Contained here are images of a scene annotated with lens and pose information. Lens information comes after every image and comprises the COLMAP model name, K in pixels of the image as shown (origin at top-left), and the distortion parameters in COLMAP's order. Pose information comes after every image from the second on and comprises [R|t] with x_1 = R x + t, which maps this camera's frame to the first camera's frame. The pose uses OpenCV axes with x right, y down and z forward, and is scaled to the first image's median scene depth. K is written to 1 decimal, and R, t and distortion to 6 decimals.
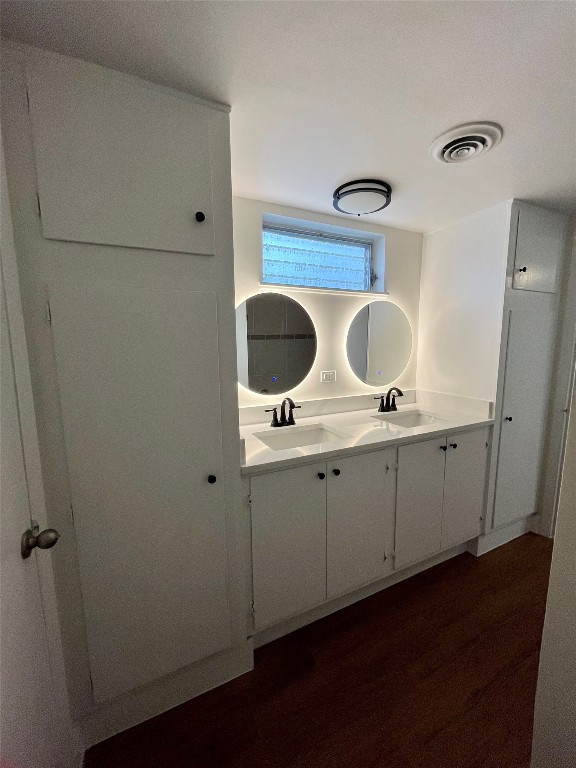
lens RADIAL K [[311.7, 0, 288.0], [0, 311.7, 384.0], [0, 0, 1]] dist [0.000272, 0.000164]
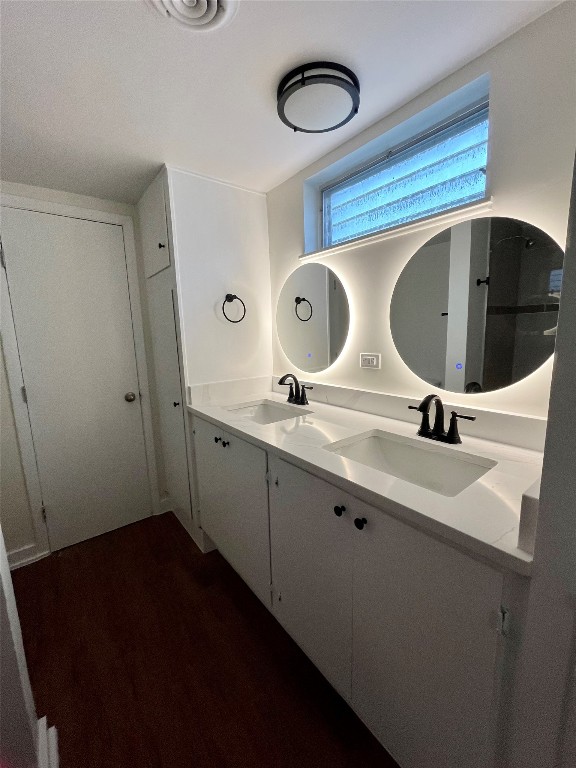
lens RADIAL K [[311.7, 0, 288.0], [0, 311.7, 384.0], [0, 0, 1]] dist [0.000272, 0.000164]
pose [[0.204017, 0.149549, -0.967477, 0.793977], [-0.140621, 0.982491, 0.122216, -0.033291], [0.968815, 0.111113, 0.221475, 0.671773]]
